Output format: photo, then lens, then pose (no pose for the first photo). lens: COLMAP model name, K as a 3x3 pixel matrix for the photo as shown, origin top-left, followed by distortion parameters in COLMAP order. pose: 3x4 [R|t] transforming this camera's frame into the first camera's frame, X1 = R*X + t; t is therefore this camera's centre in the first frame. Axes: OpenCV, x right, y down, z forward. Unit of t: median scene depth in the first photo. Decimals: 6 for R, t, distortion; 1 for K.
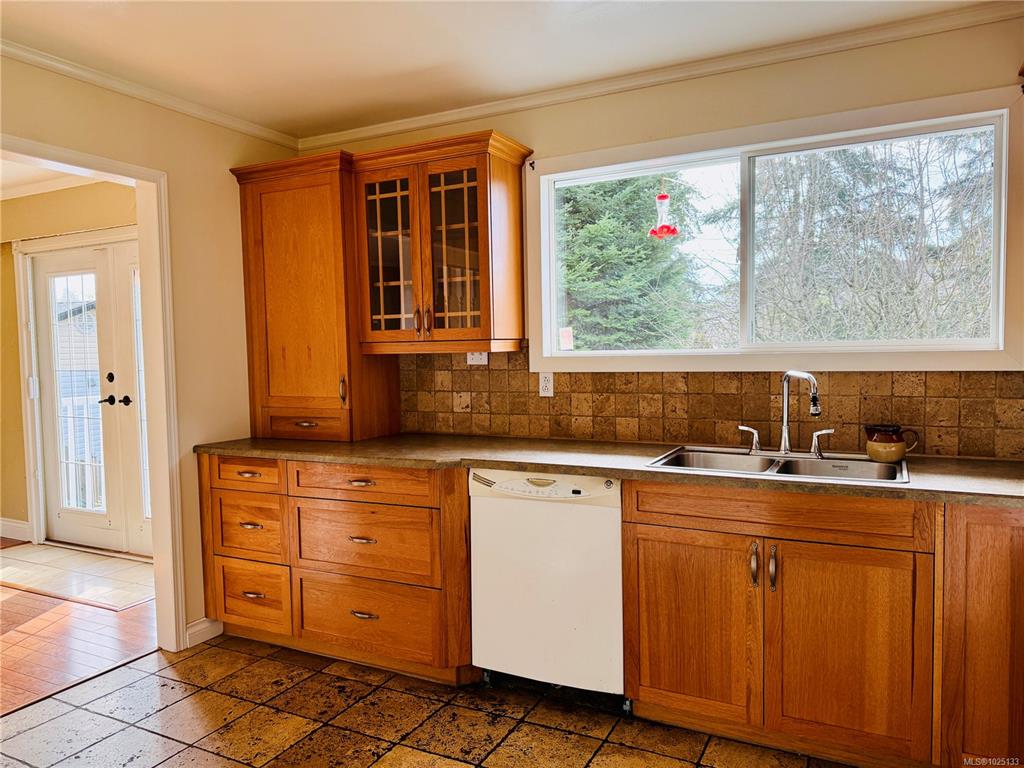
lens RADIAL K [[715.5, 0, 512.0], [0, 715.5, 384.0], [0, 0, 1]] dist [0.105548, -0.153002]
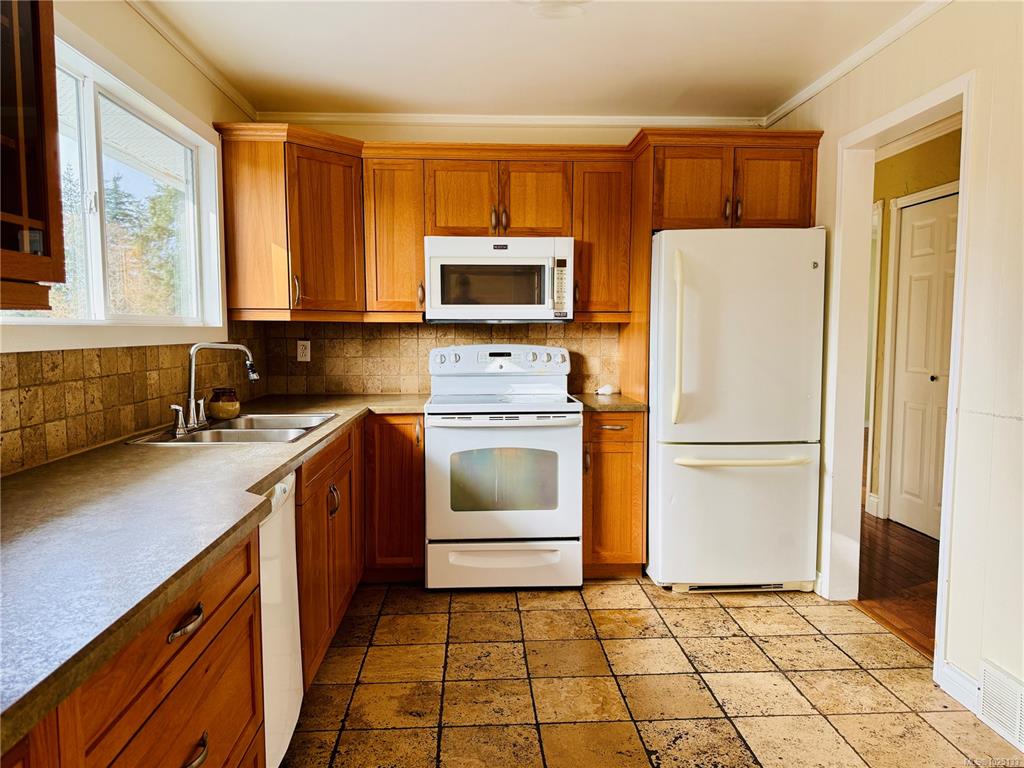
lens RADIAL K [[715.5, 0, 512.0], [0, 715.5, 384.0], [0, 0, 1]] dist [0.105548, -0.153002]
pose [[-0.500149, -0.042772, 0.864882, -0.635299], [0.059645, 0.994706, 0.083685, -0.017475], [-0.863883, 0.093440, -0.494950, 1.006345]]
